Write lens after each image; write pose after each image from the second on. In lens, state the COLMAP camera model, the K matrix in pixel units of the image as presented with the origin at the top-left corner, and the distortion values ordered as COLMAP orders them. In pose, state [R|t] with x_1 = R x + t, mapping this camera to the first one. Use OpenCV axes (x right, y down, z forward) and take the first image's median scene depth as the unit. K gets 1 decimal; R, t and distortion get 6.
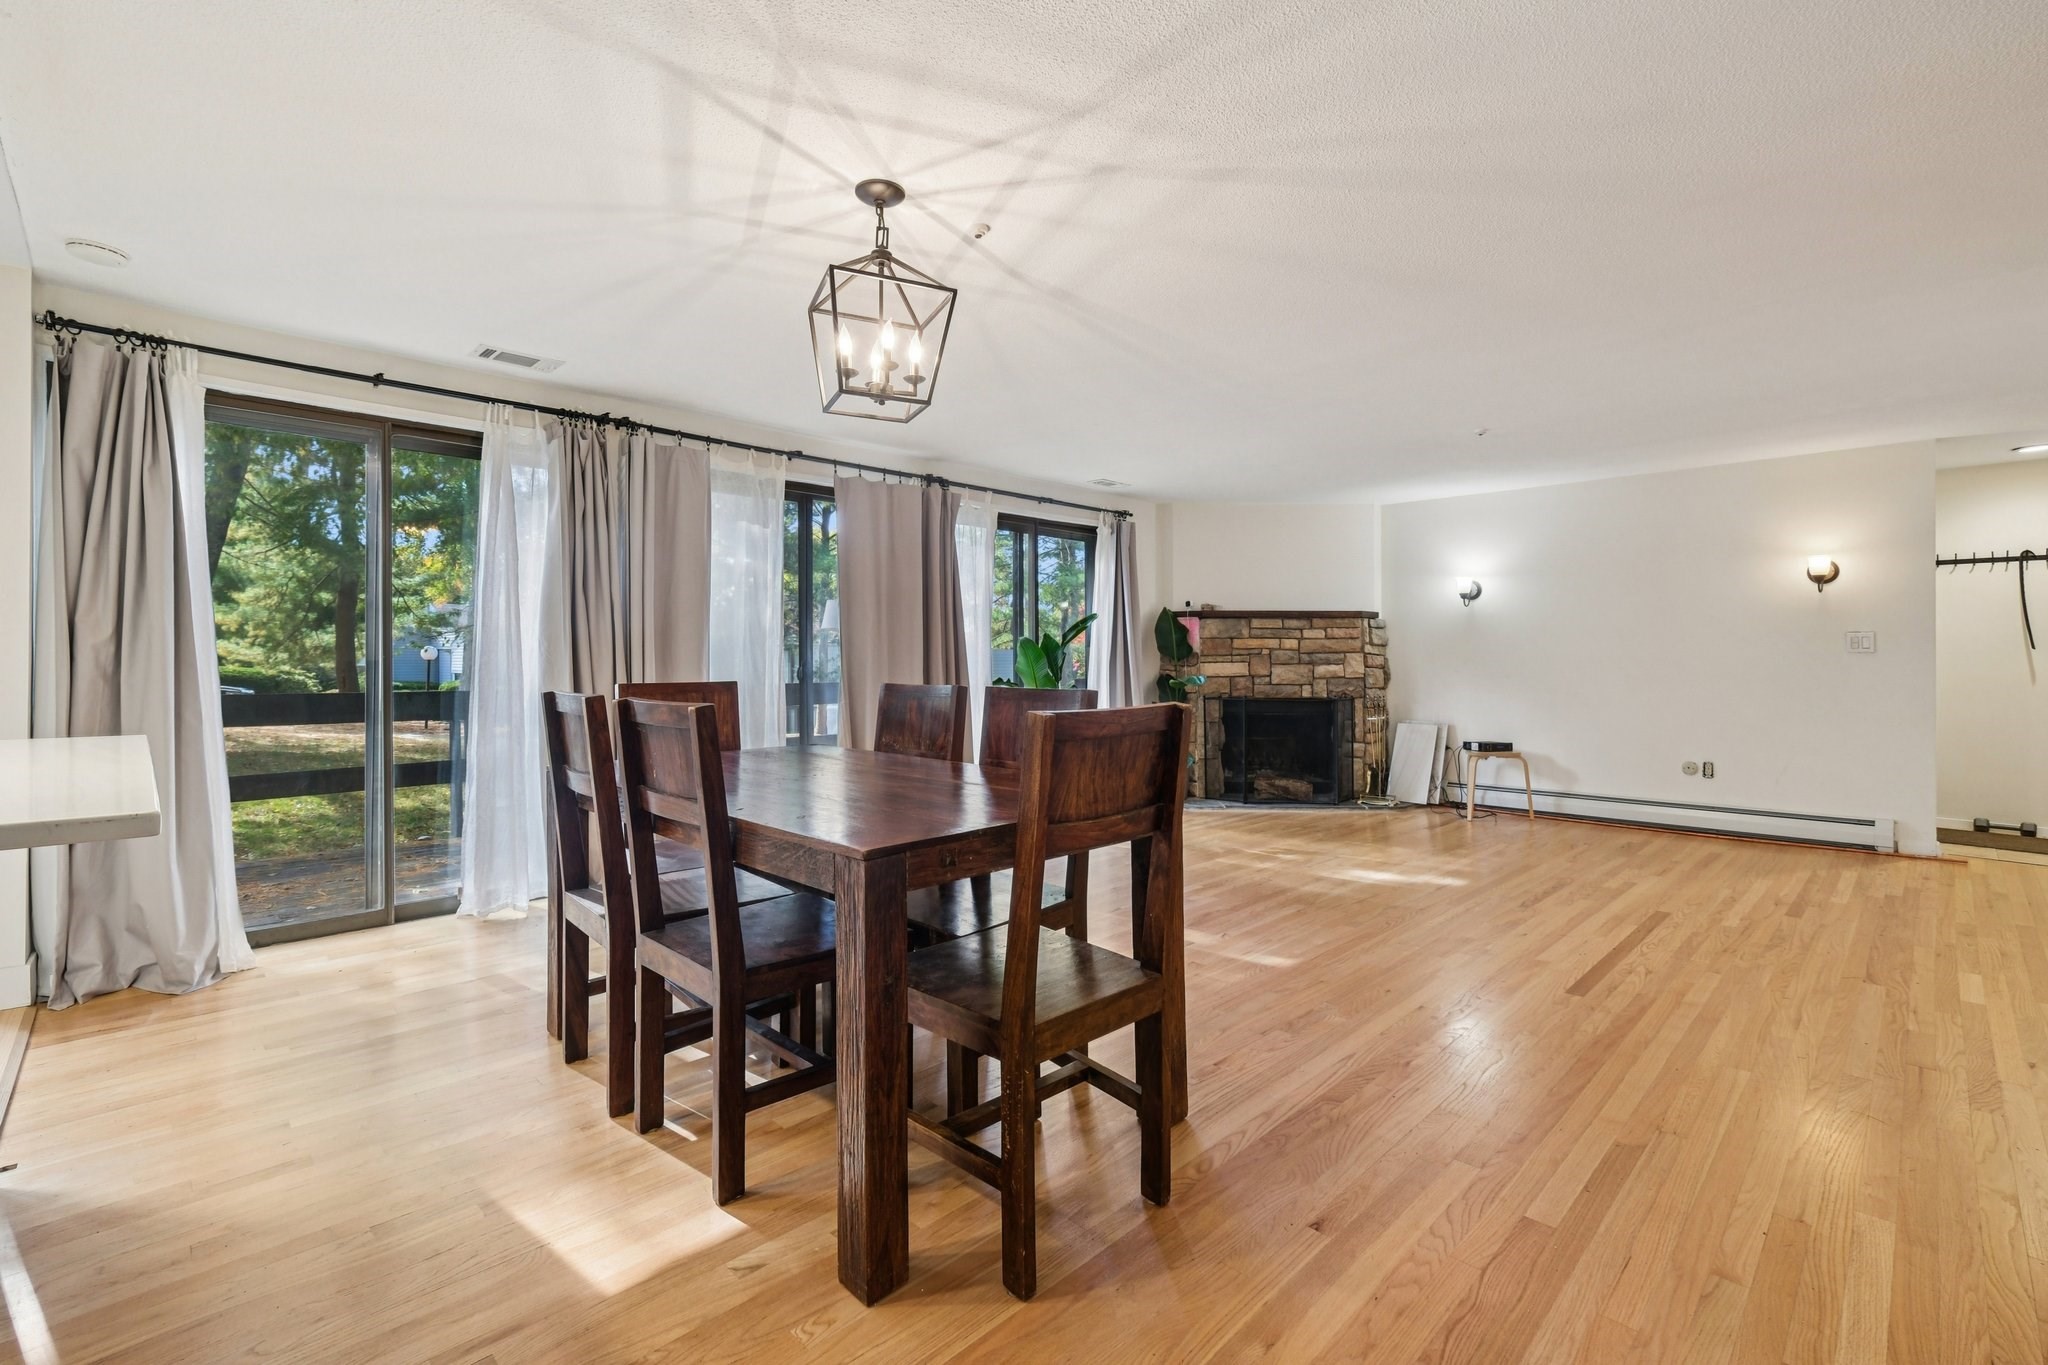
lens RADIAL K [[893.7, 0, 1020.2], [0, 893.7, 668.6], [0, 0, 1]] dist [0.000835, -0.000364]
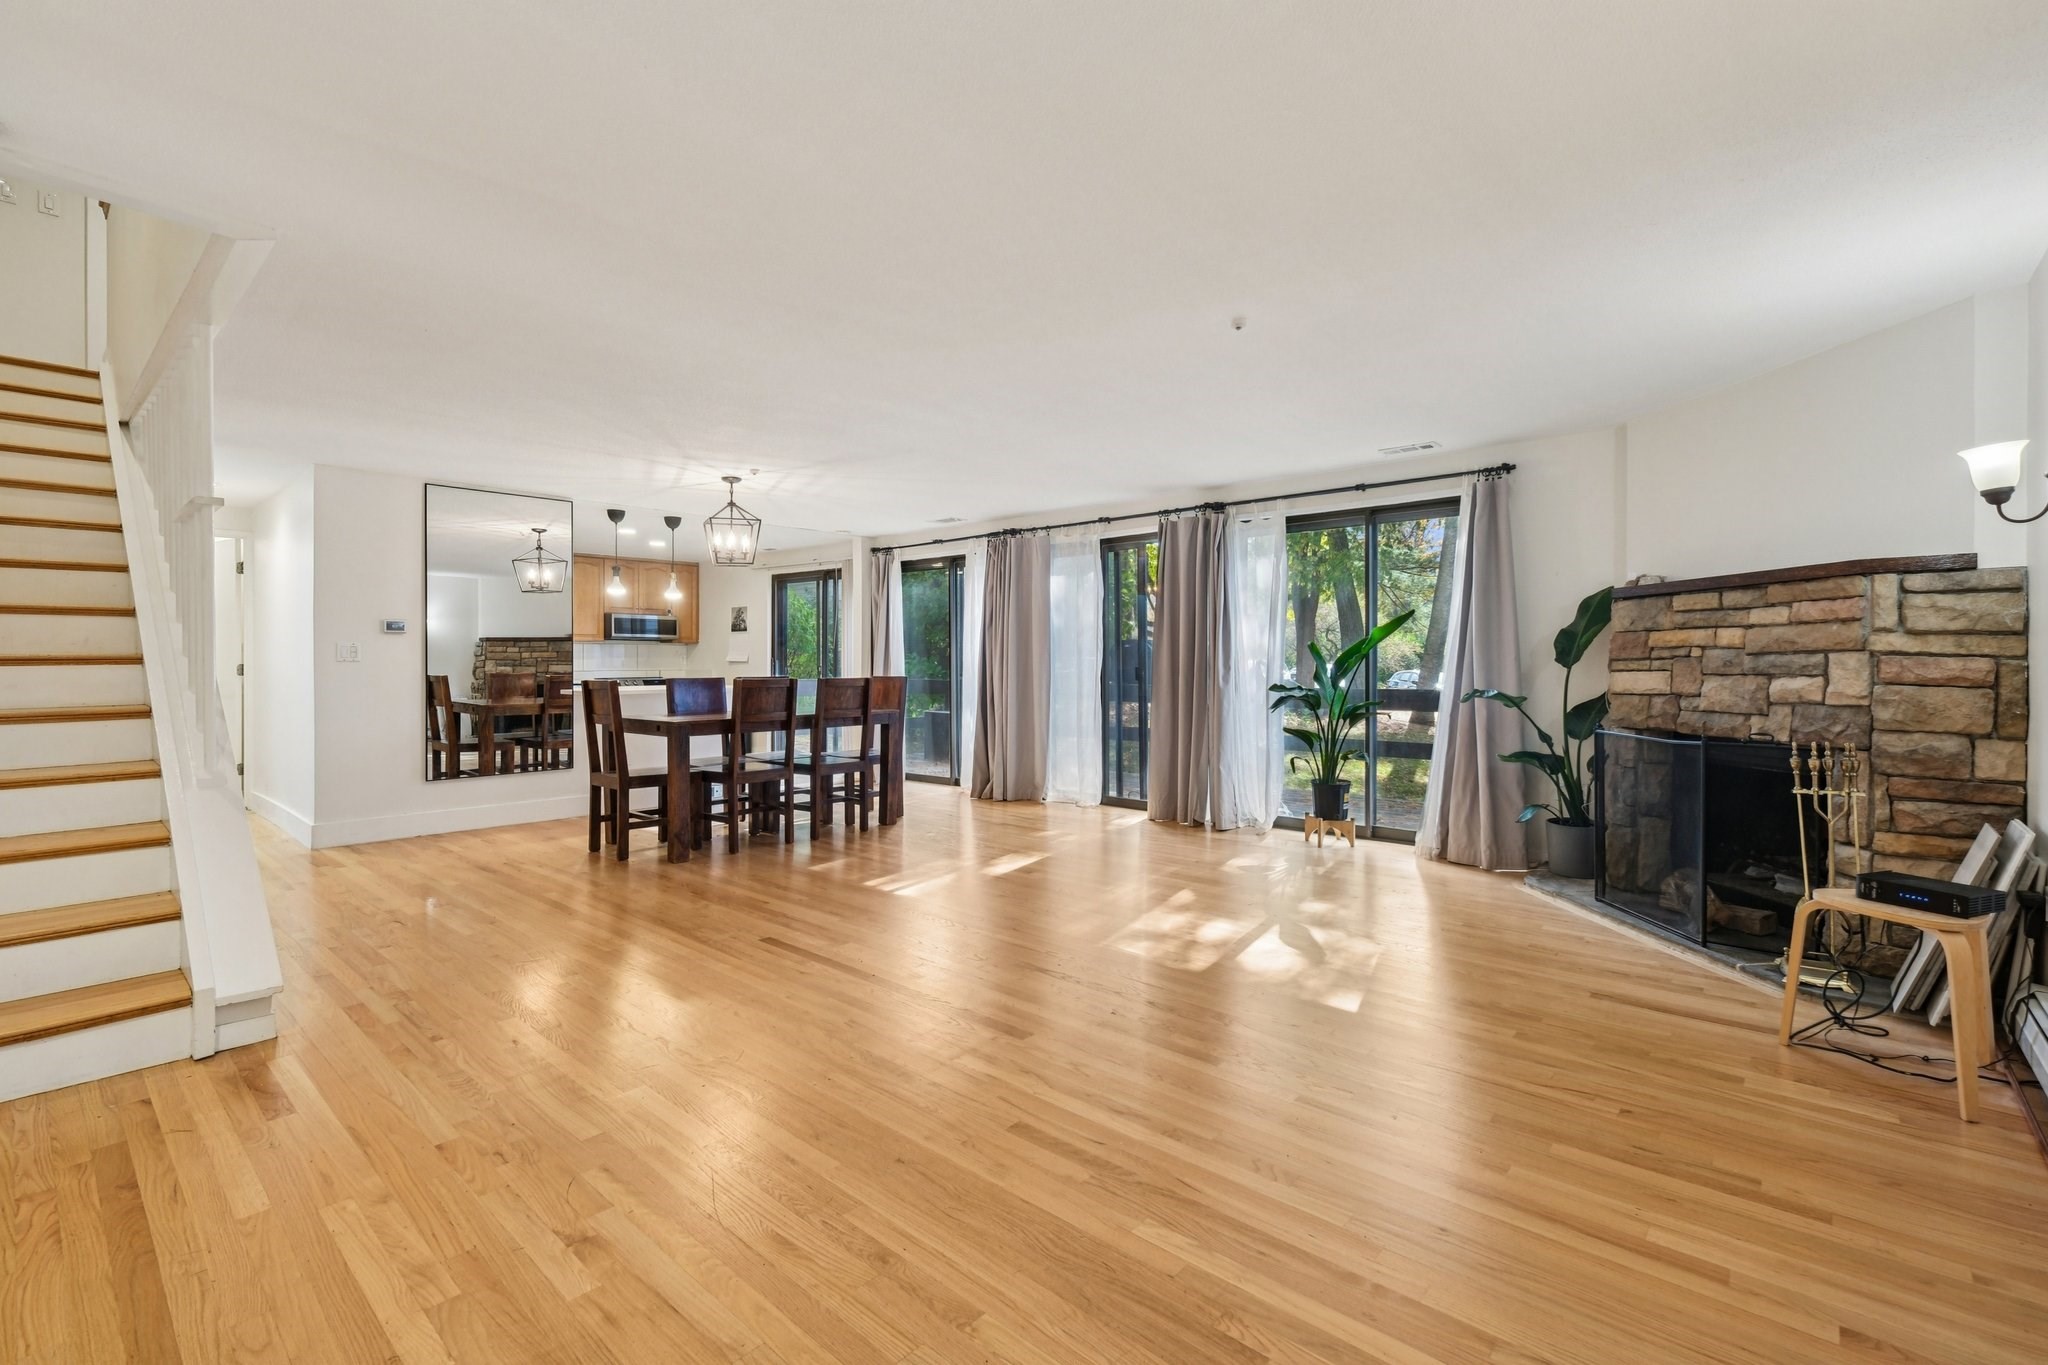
lens RADIAL K [[893.7, 0, 1030.7], [0, 893.7, 668.2], [0, 0, 1]] dist [0.000835, -0.000364]
pose [[0.084859, 0.005226, -0.996379, 0.814056], [-0.010587, 0.999935, 0.004343, -0.006983], [0.996337, 0.010180, 0.084909, 0.546453]]
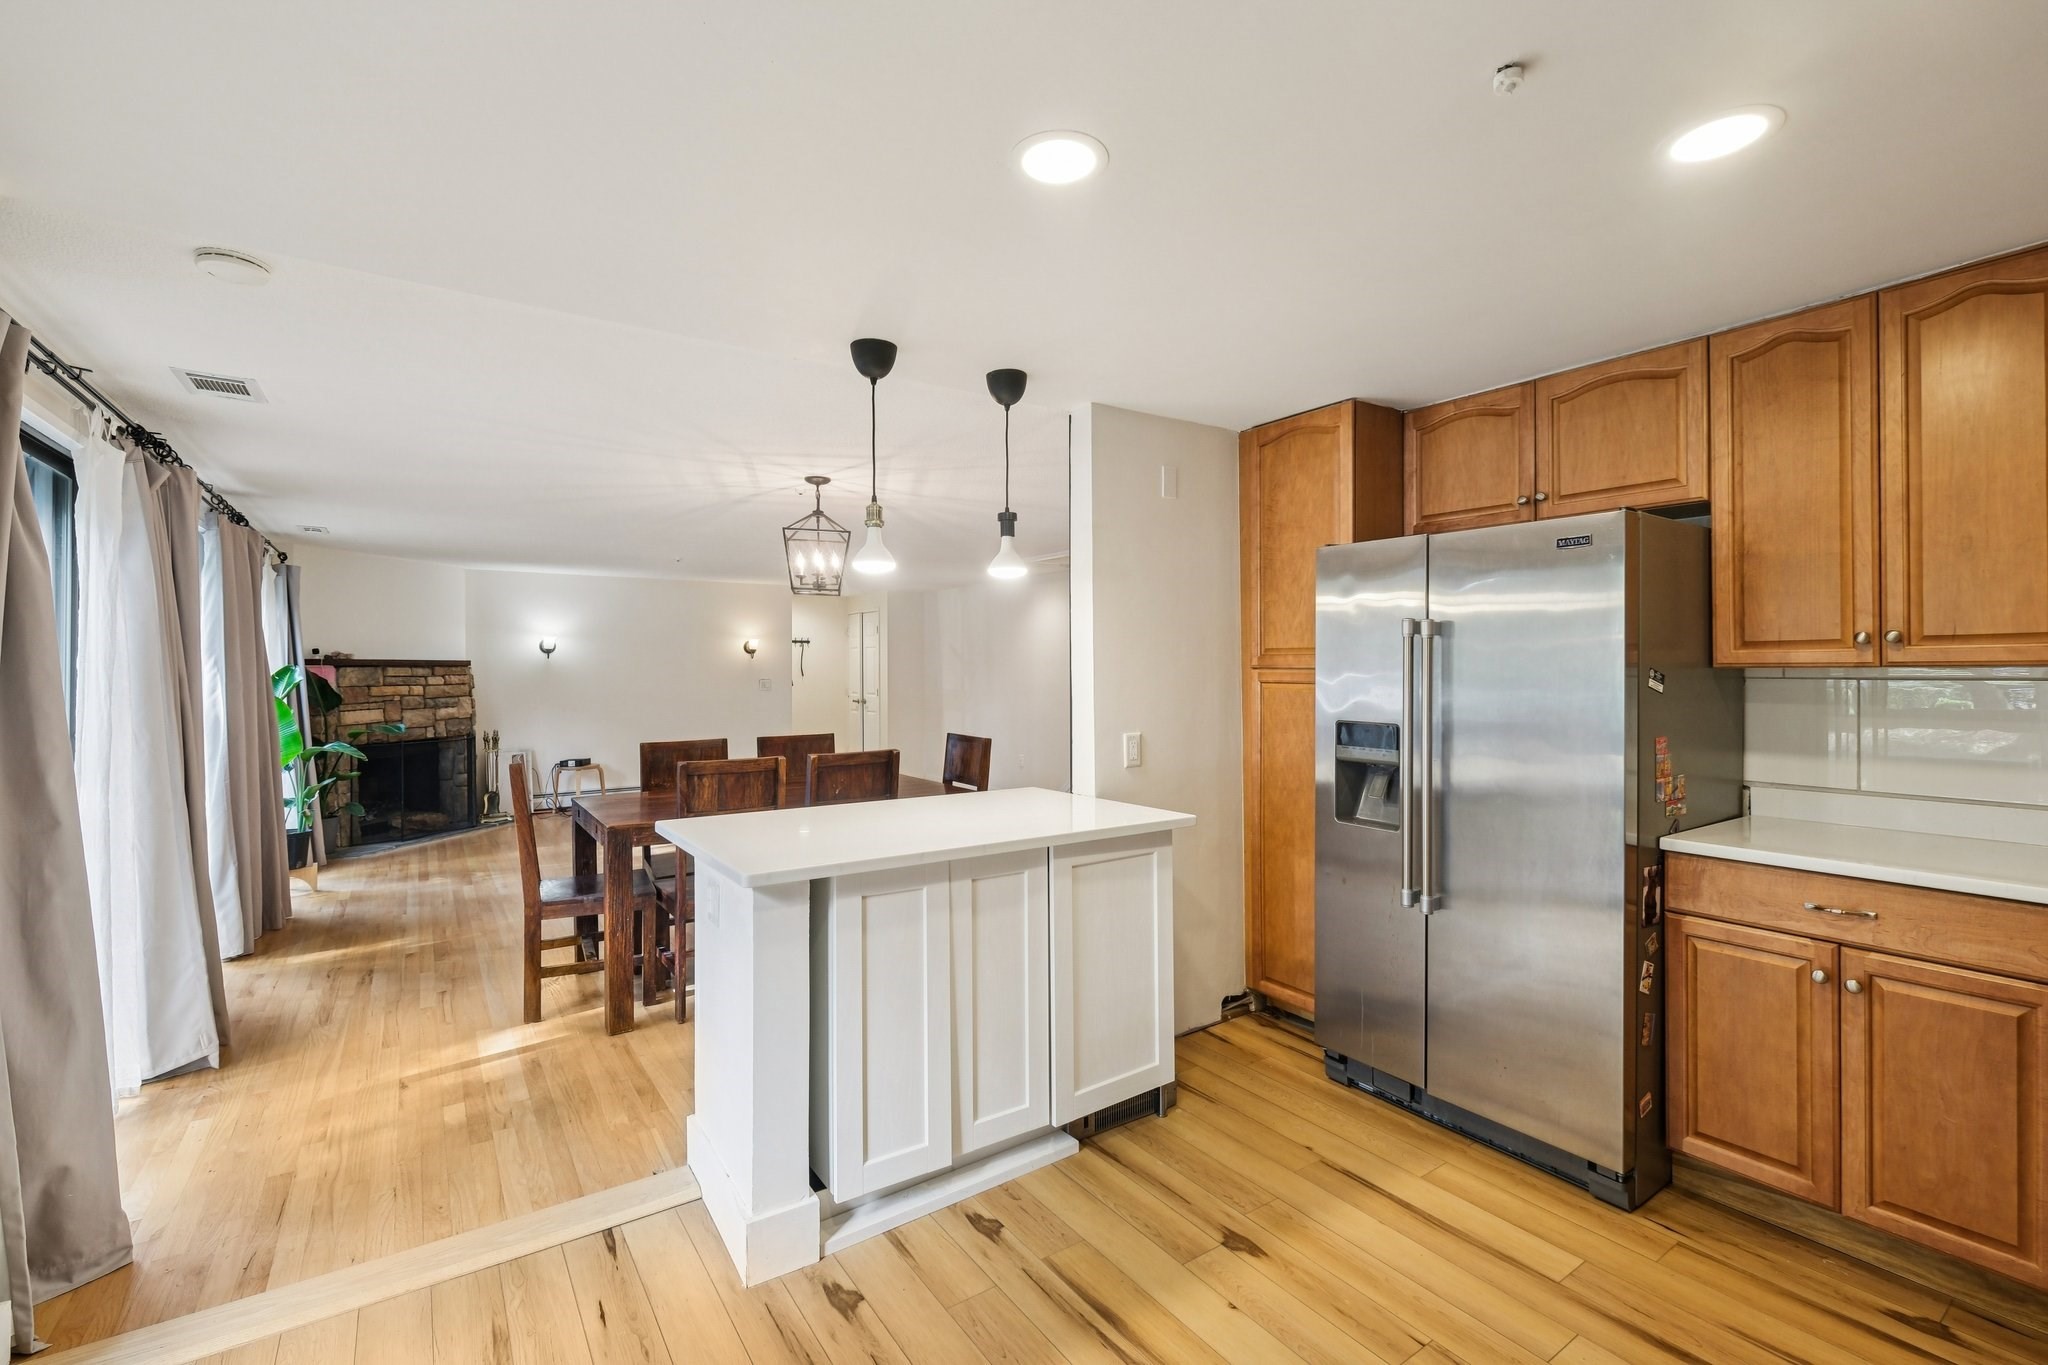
lens RADIAL K [[893.7, 0, 1032.0], [0, 893.7, 665.0], [0, 0, 1]] dist [0.000835, -0.000364]
pose [[0.161818, 0.004195, 0.986812, -0.672153], [0.014676, 0.999870, -0.006657, -0.040964], [-0.986711, 0.015559, 0.161735, 0.077344]]
